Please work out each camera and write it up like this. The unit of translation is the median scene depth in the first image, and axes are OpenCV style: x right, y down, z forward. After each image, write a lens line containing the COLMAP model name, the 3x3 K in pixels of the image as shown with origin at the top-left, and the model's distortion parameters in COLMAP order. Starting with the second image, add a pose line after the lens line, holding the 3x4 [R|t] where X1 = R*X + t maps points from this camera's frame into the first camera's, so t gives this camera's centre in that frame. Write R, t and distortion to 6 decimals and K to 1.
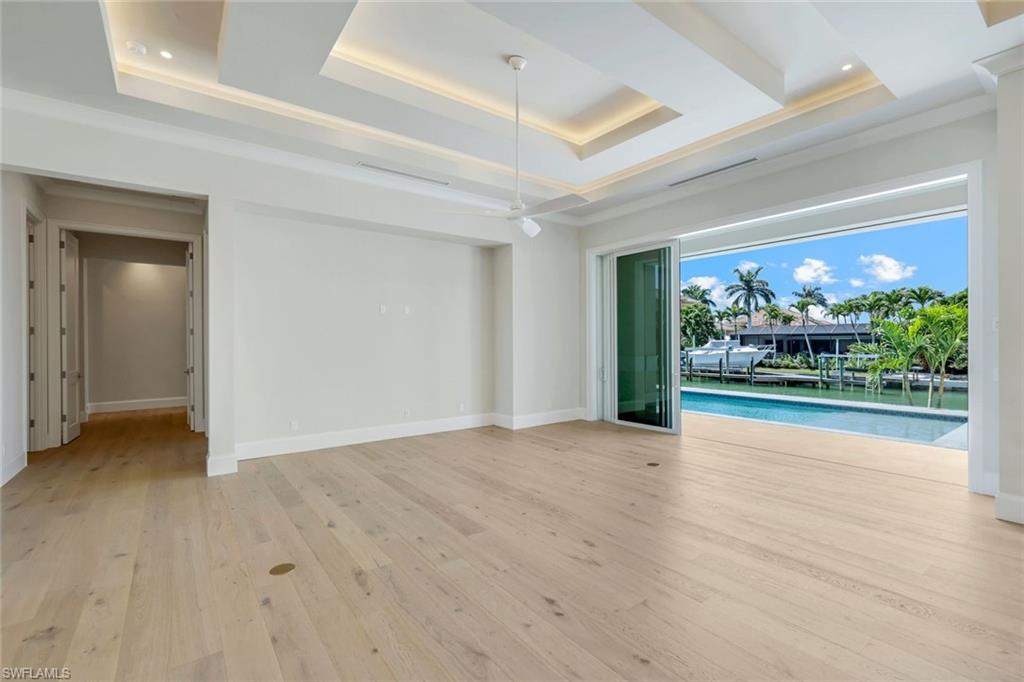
lens RADIAL K [[449.9, 0, 511.5], [0, 449.9, 340.4], [0, 0, 1]] dist [0.000310, -0.000117]
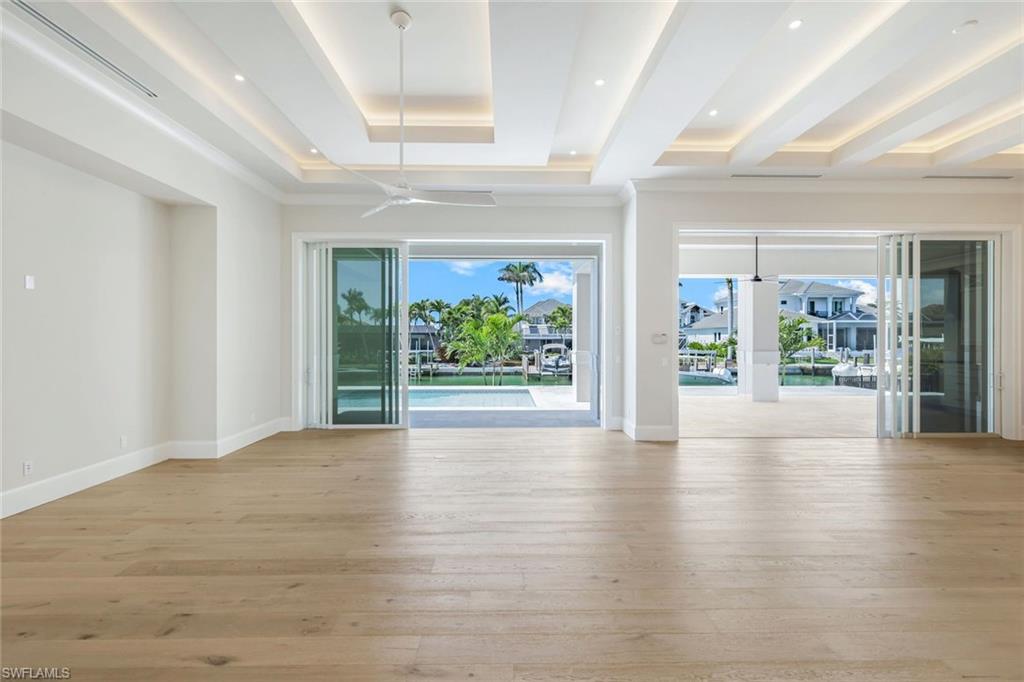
lens RADIAL K [[449.9, 0, 508.8], [0, 449.9, 336.4], [0, 0, 1]] dist [0.000310, -0.000117]
pose [[0.588719, 0.009175, 0.808286, -0.306852], [-0.006019, 0.999958, -0.006966, -0.000184], [-0.808315, -0.000764, 0.588749, 0.172469]]
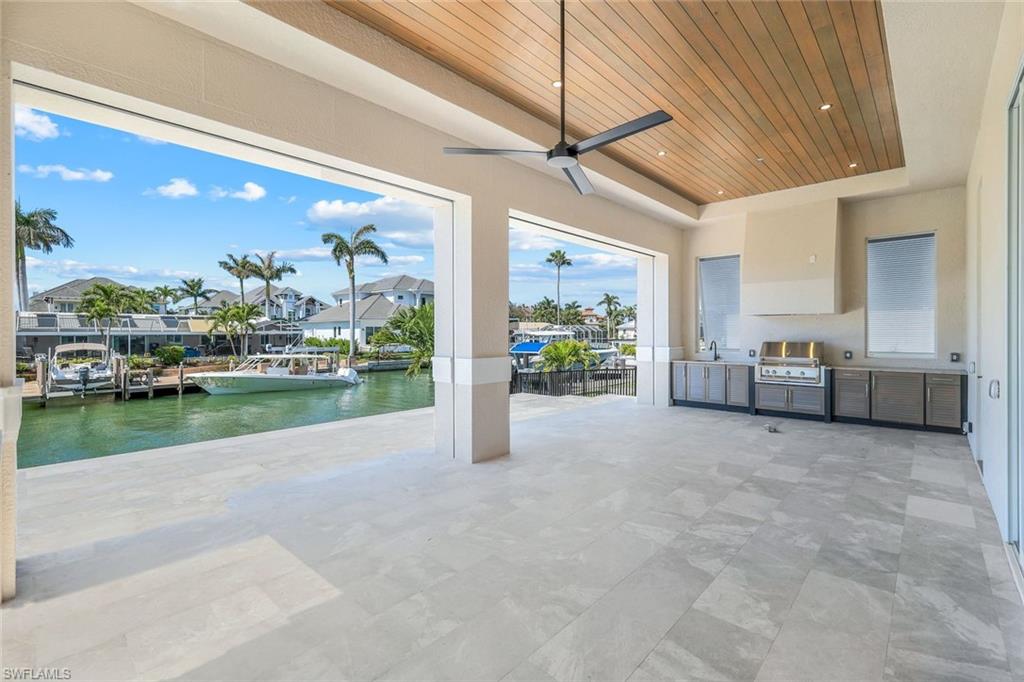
lens RADIAL K [[457.4, 0, 511.0], [0, 457.4, 333.9], [0, 0, 1]] dist [0.002880, -0.000257]
pose [[-0.178487, 0.003558, 0.983936, 0.641426], [0.002466, 0.999992, -0.003169, -0.001295], [-0.983939, 0.001861, -0.178494, 0.457393]]
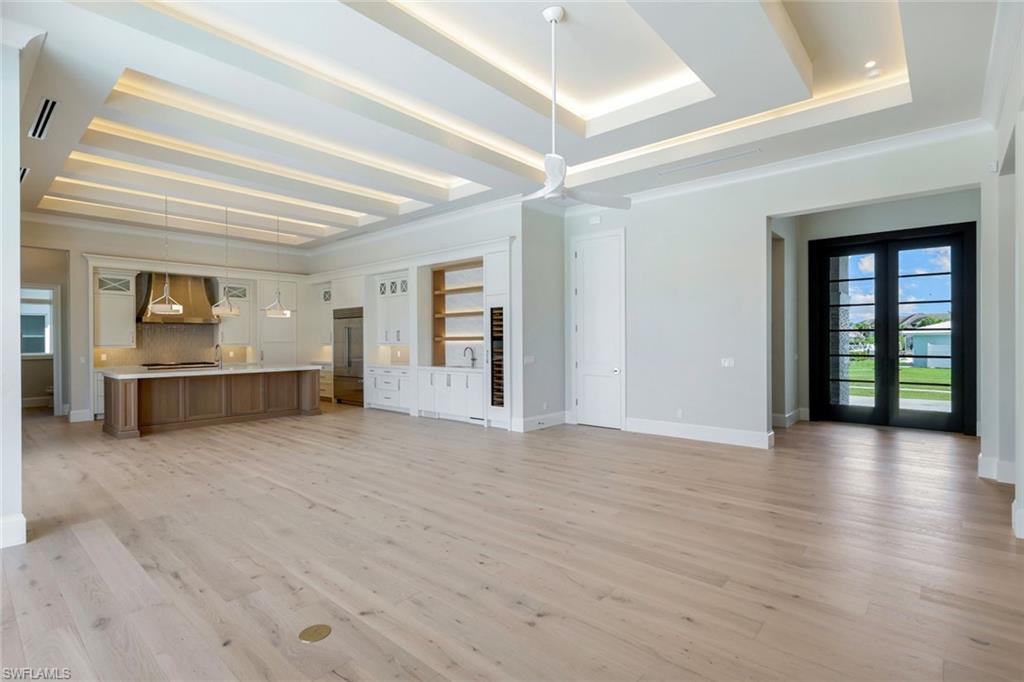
lens RADIAL K [[500.7, 0, 518.3], [0, 500.7, 339.9], [0, 0, 1]] dist [0.002568, -0.000613]
pose [[-0.978082, 0.012279, -0.207859, 0.155334], [0.012182, 0.999924, 0.001751, -0.000937], [0.207865, -0.000819, -0.978157, 1.047657]]
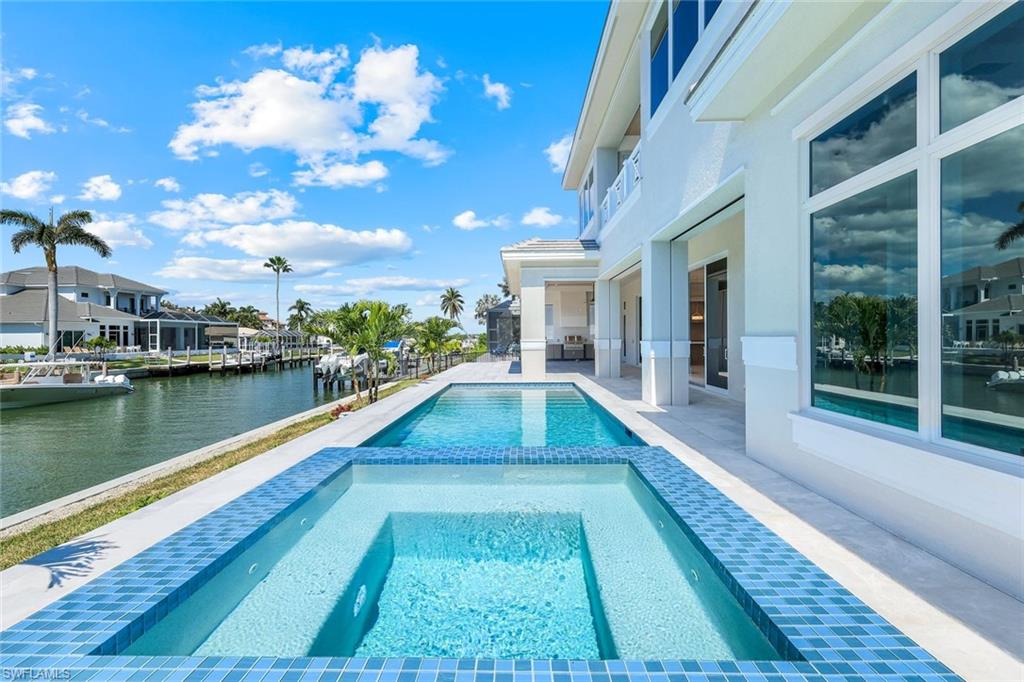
lens RADIAL K [[457.4, 0, 514.7], [0, 457.4, 338.1], [0, 0, 1]] dist [0.002880, -0.000257]
pose [[-0.786973, 0.010078, 0.616905, -0.093632], [0.010463, 0.999941, -0.002987, 0.034629], [-0.616899, 0.004104, -0.787032, 2.434955]]
